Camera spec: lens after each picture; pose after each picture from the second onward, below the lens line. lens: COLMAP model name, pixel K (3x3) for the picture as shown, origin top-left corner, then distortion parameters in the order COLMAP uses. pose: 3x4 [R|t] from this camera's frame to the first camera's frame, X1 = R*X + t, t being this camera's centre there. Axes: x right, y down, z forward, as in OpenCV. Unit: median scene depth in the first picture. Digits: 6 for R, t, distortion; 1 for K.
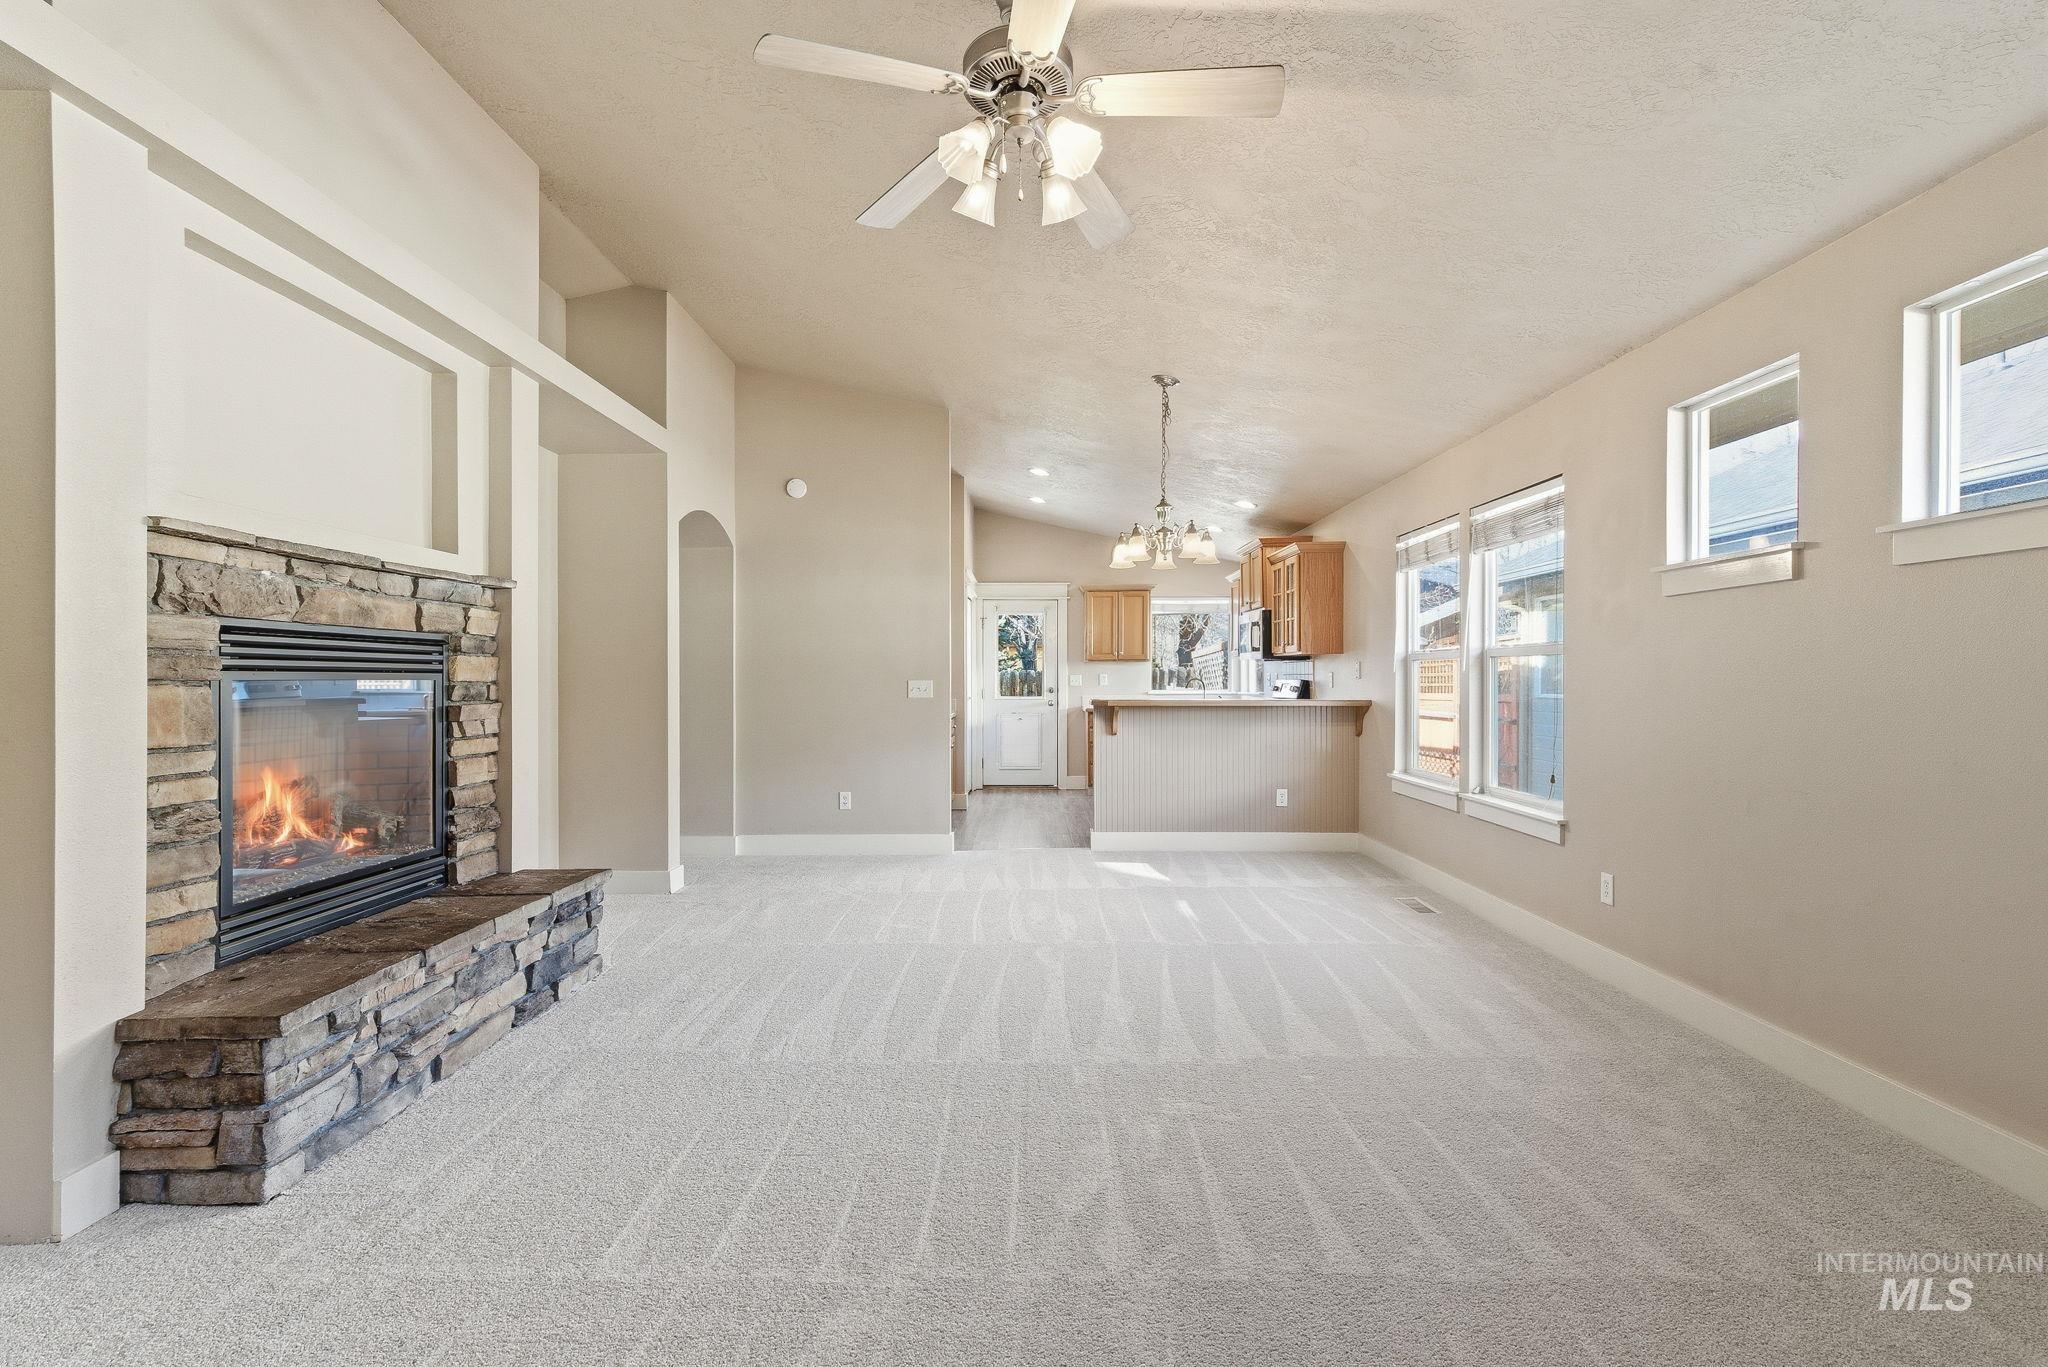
lens RADIAL K [[948.0, 0, 1024.0], [0, 948.0, 683.5], [0, 0, 1]] dist [0.013916, -0.000565]
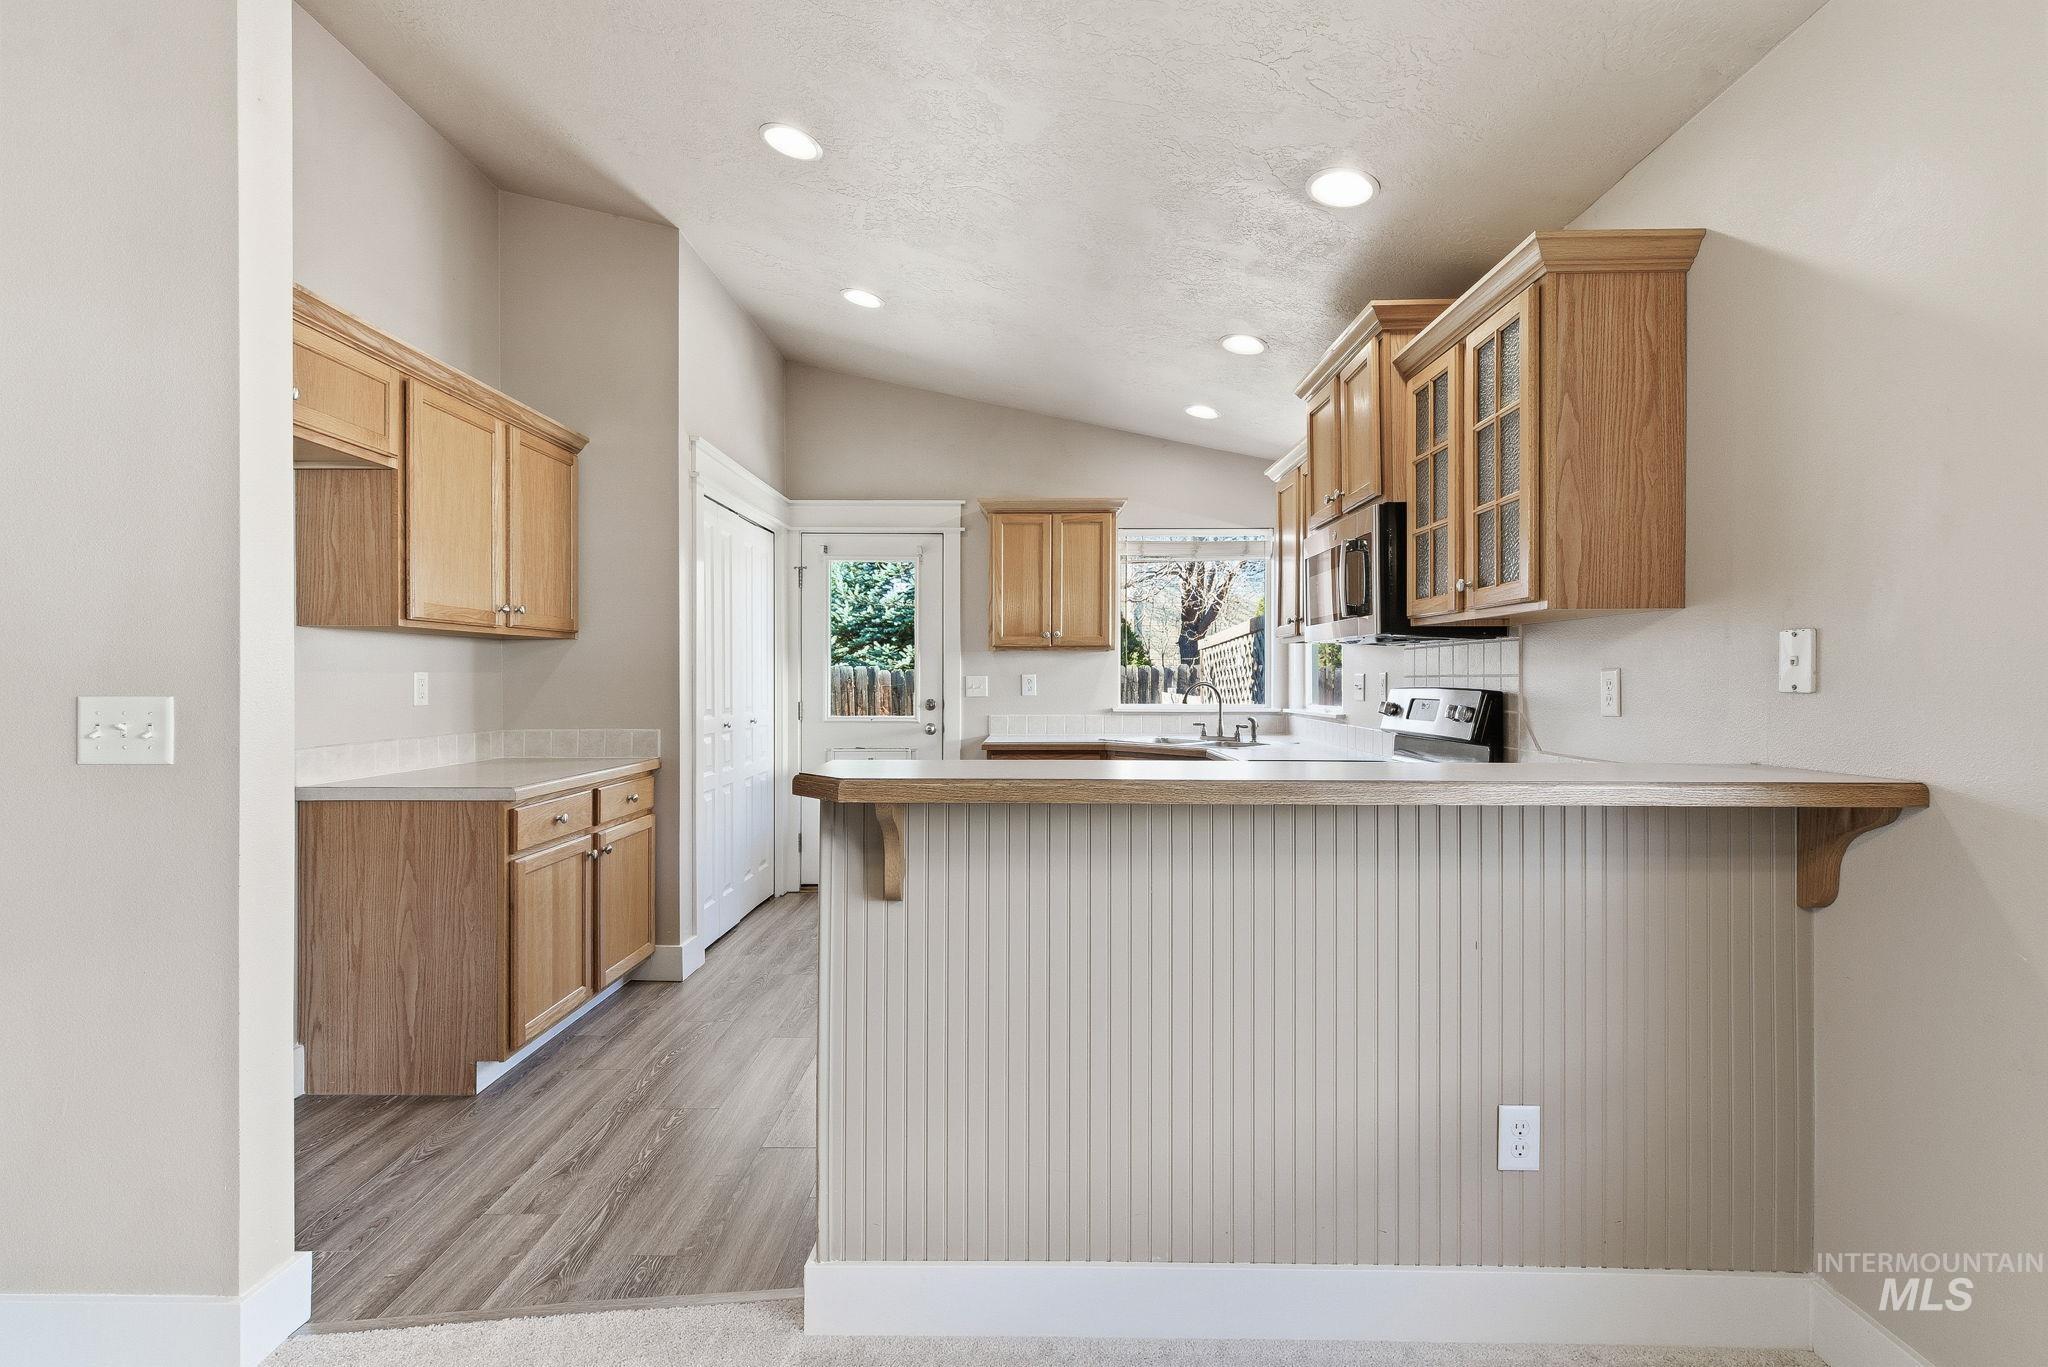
lens RADIAL K [[948.0, 0, 1024.0], [0, 948.0, 683.5], [0, 0, 1]] dist [0.013916, -0.000565]
pose [[0.999929, 0.002067, -0.011747, 0.087613], [-0.002073, 0.999998, -0.000513, -0.004472], [0.011745, 0.000537, 0.999931, 0.472180]]
